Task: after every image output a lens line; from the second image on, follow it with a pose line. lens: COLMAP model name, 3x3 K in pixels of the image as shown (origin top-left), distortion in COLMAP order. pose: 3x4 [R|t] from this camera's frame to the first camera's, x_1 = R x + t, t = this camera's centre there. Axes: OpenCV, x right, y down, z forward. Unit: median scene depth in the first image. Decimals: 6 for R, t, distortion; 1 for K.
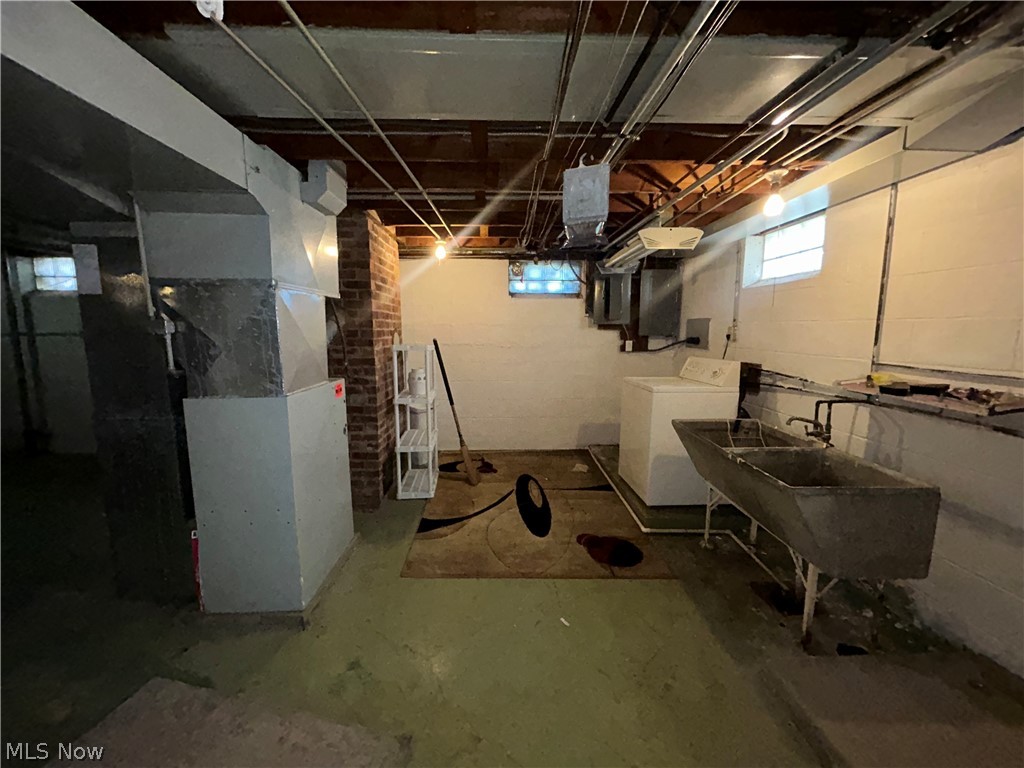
lens RADIAL K [[417.6, 0, 511.3], [0, 417.6, 389.2], [0, 0, 1]] dist [0.003230, -0.001025]
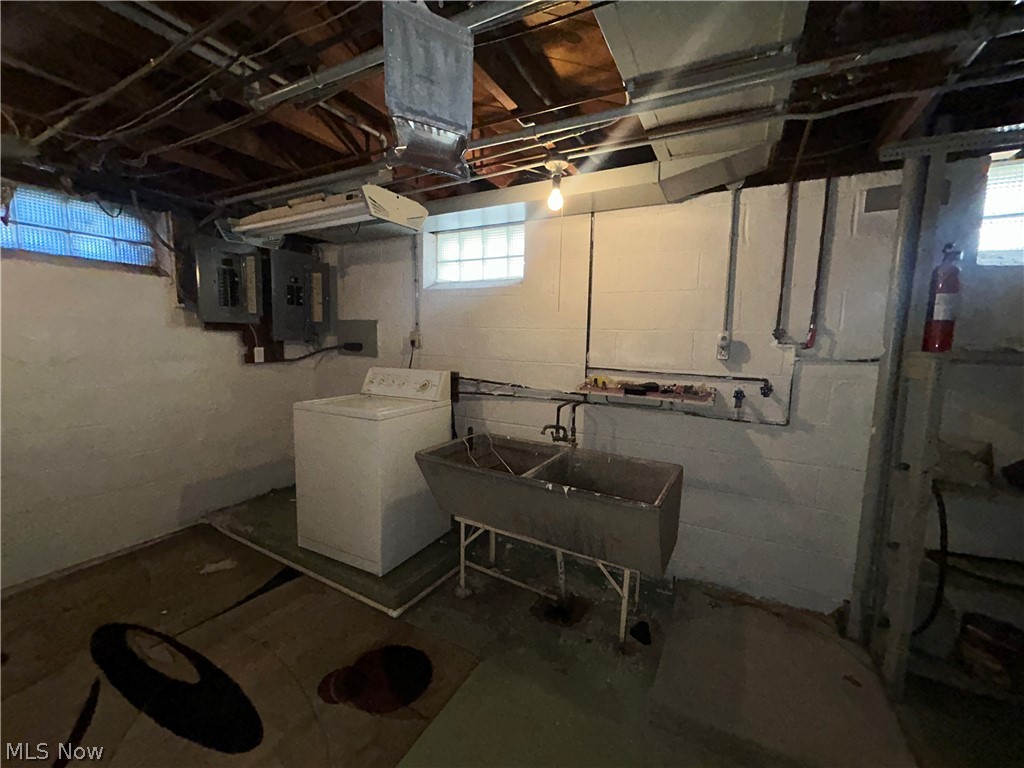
lens RADIAL K [[417.6, 0, 517.2], [0, 417.6, 385.4], [0, 0, 1]] dist [0.003230, -0.001025]
pose [[0.505629, -0.089249, 0.858122, -0.149907], [0.101903, 0.993851, 0.043321, -0.058676], [-0.856712, 0.065541, 0.511614, 0.419801]]
